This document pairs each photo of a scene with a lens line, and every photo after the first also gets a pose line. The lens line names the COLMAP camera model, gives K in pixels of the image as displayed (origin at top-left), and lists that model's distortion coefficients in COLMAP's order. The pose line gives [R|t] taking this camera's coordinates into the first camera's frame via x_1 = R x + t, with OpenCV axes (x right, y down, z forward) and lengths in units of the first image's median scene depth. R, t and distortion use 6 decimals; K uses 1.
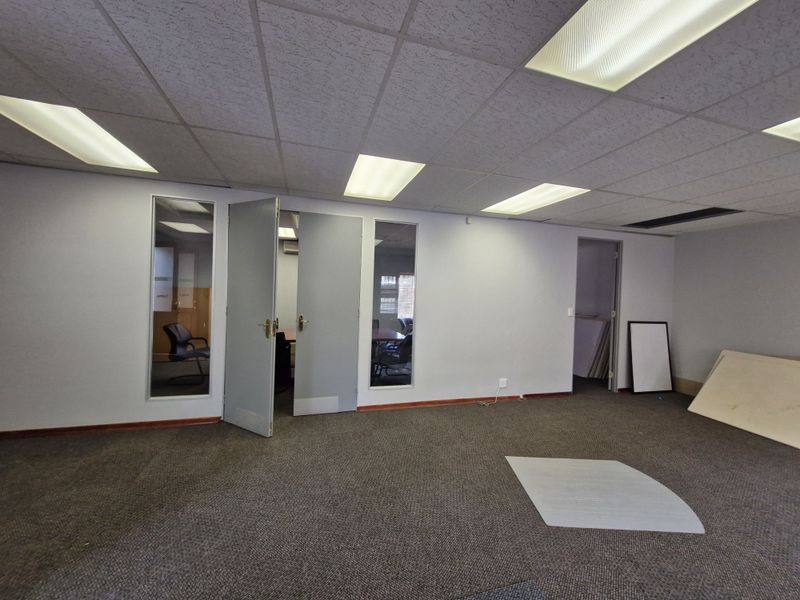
lens RADIAL K [[314.2, 0, 399.4], [0, 314.2, 295.2], [0, 0, 1]] dist [-0.001526, -0.000170]
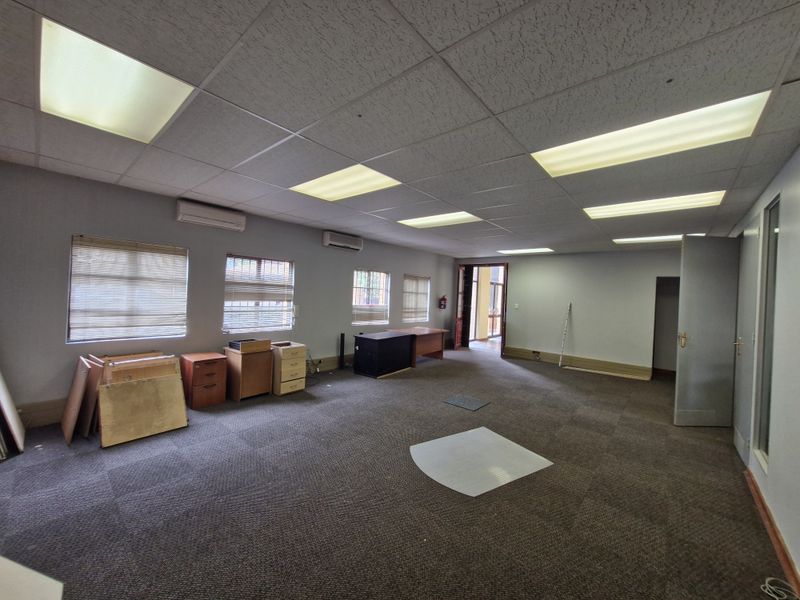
lens RADIAL K [[314.2, 0, 399.4], [0, 314.2, 295.2], [0, 0, 1]] dist [-0.001526, -0.000170]
pose [[-0.835716, -0.067266, -0.545026, 0.923606], [-0.077025, 0.997017, -0.004944, 0.016414], [0.543733, 0.037848, -0.838405, 1.081808]]
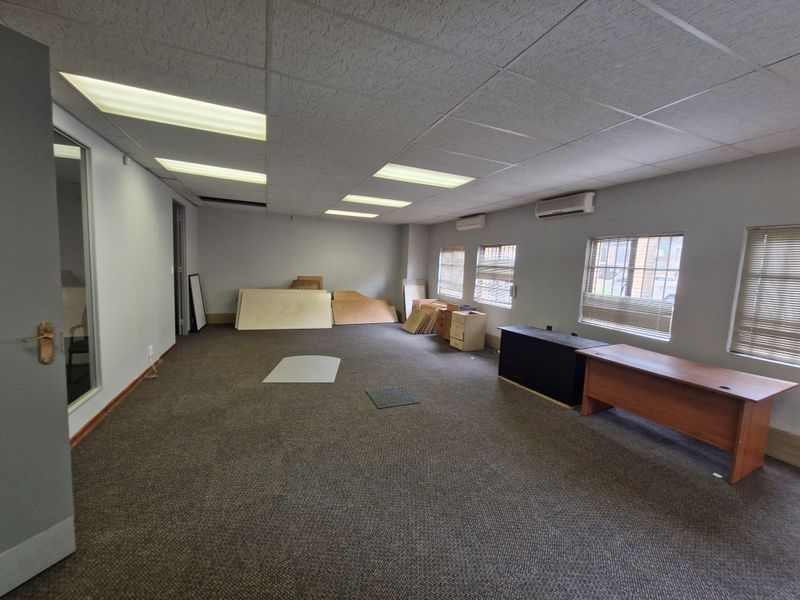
lens RADIAL K [[319.0, 0, 400.0], [0, 319.0, 300.0], [0, 0, 1]] dist [0.000139, 0.000041]
pose [[-0.109619, -0.146432, 0.983128, -0.696097], [-0.037354, 0.988997, 0.143141, -0.031971], [-0.993272, -0.021033, -0.113883, 0.408902]]
